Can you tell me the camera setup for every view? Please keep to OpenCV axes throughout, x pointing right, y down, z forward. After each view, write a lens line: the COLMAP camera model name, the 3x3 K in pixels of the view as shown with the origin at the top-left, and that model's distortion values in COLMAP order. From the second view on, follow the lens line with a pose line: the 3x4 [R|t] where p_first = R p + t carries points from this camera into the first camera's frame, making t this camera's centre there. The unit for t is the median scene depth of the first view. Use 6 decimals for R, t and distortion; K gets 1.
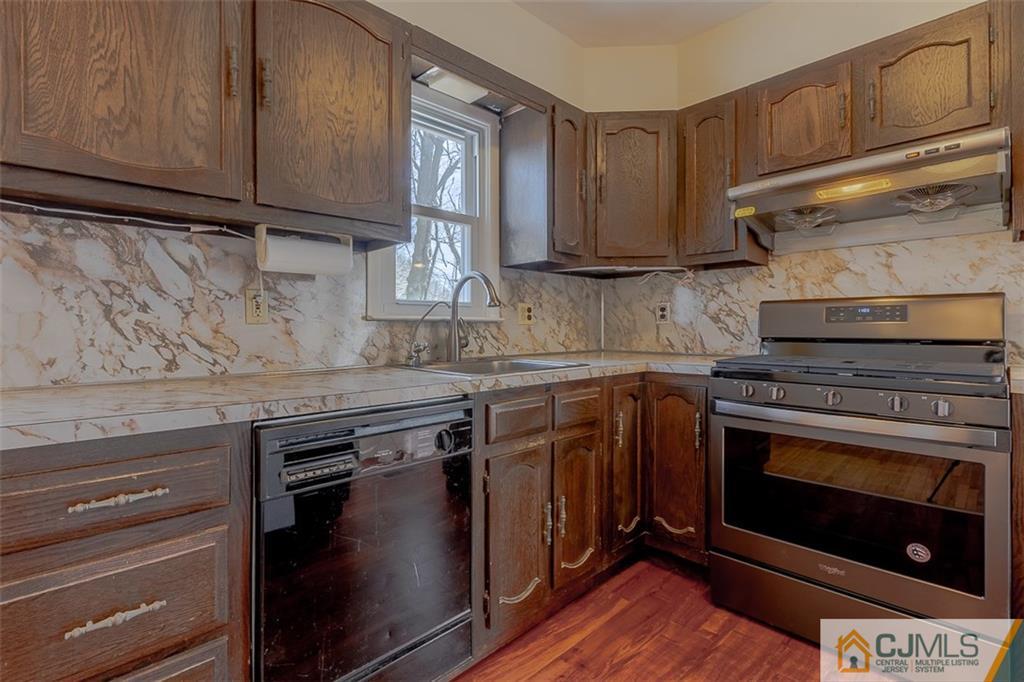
lens RADIAL K [[476.8, 0, 469.9], [0, 476.8, 324.5], [0, 0, 1]] dist [0.000245, 0.001421]
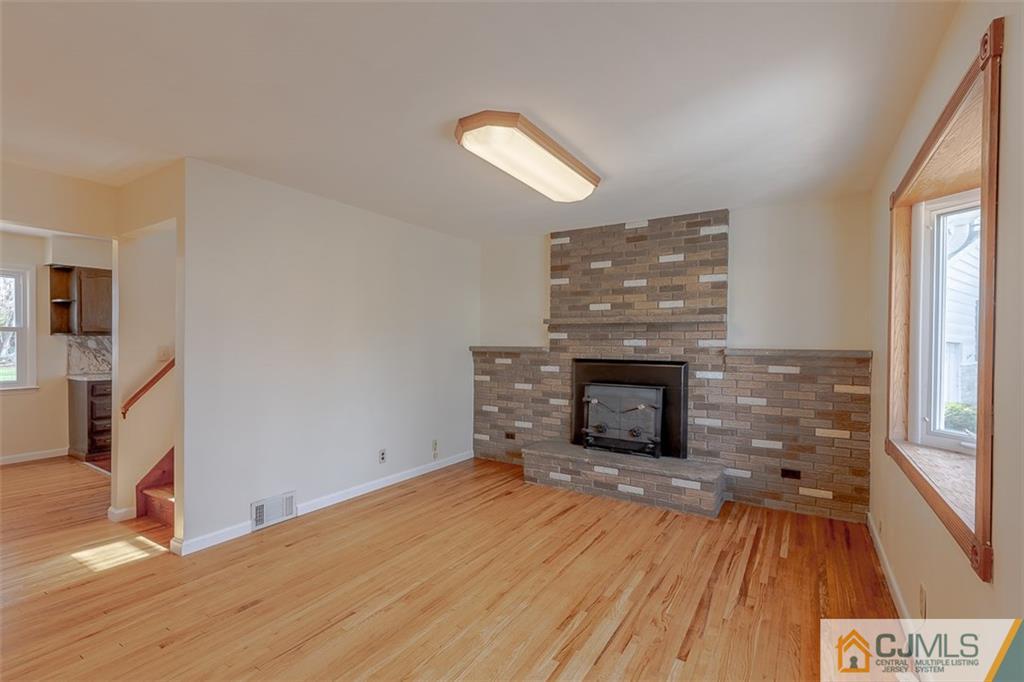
lens RADIAL K [[476.8, 0, 471.0], [0, 476.8, 348.0], [0, 0, 1]] dist [0.000245, 0.001421]
pose [[0.970121, 0.001421, 0.242616, 1.057952], [-0.006848, 0.999745, 0.021529, -0.159124], [-0.242524, -0.022547, 0.969883, -2.861402]]
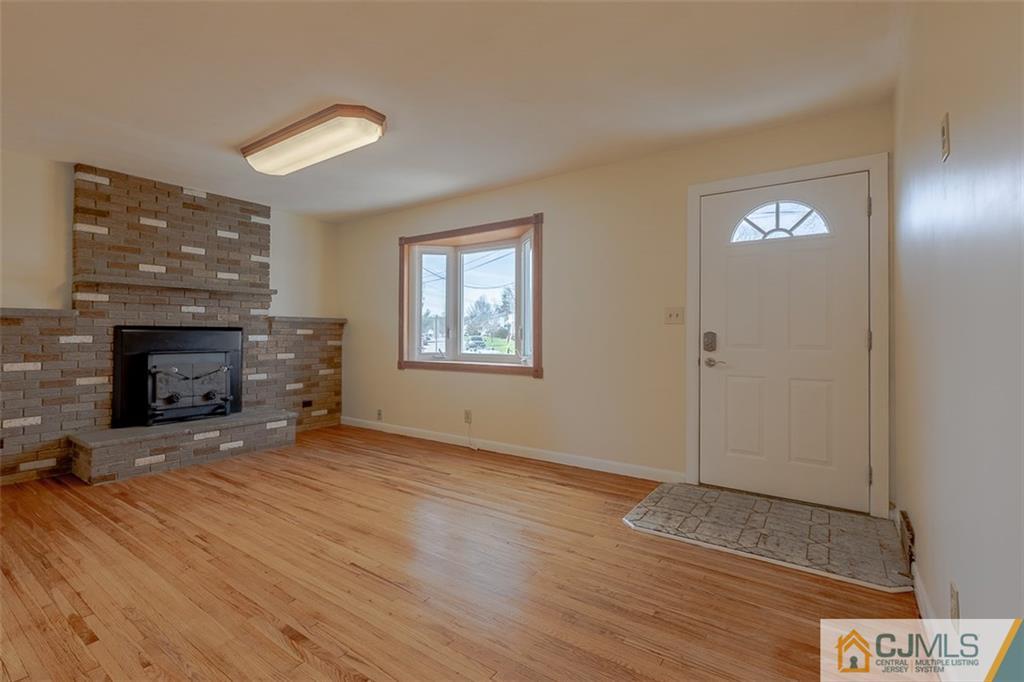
lens RADIAL K [[476.8, 0, 472.4], [0, 476.8, 327.0], [0, 0, 1]] dist [0.000245, 0.001421]
pose [[-0.198172, 0.013252, 0.980078, -0.212320], [-0.009930, 0.999830, -0.015527, -0.025512], [-0.980117, -0.012809, -0.198007, -1.635848]]
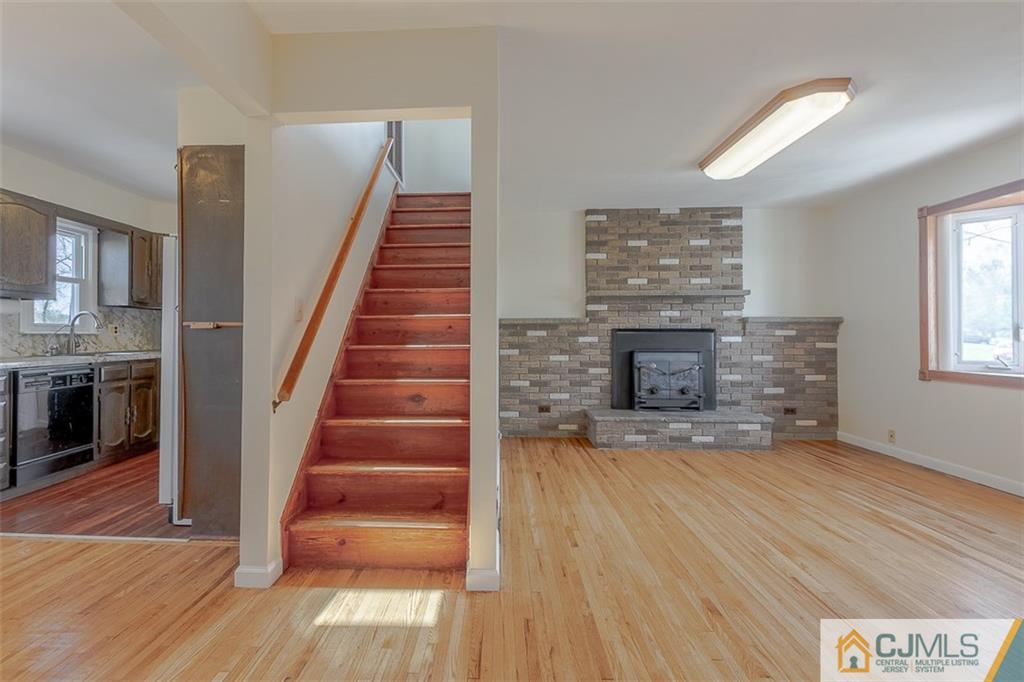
lens RADIAL K [[476.8, 0, 471.2], [0, 476.8, 329.2], [0, 0, 1]] dist [0.000245, 0.001421]
pose [[0.703181, 0.008087, 0.710964, -0.318560], [-0.004041, 0.999965, -0.007378, -0.024019], [-0.710999, 0.002316, 0.703189, -1.842864]]
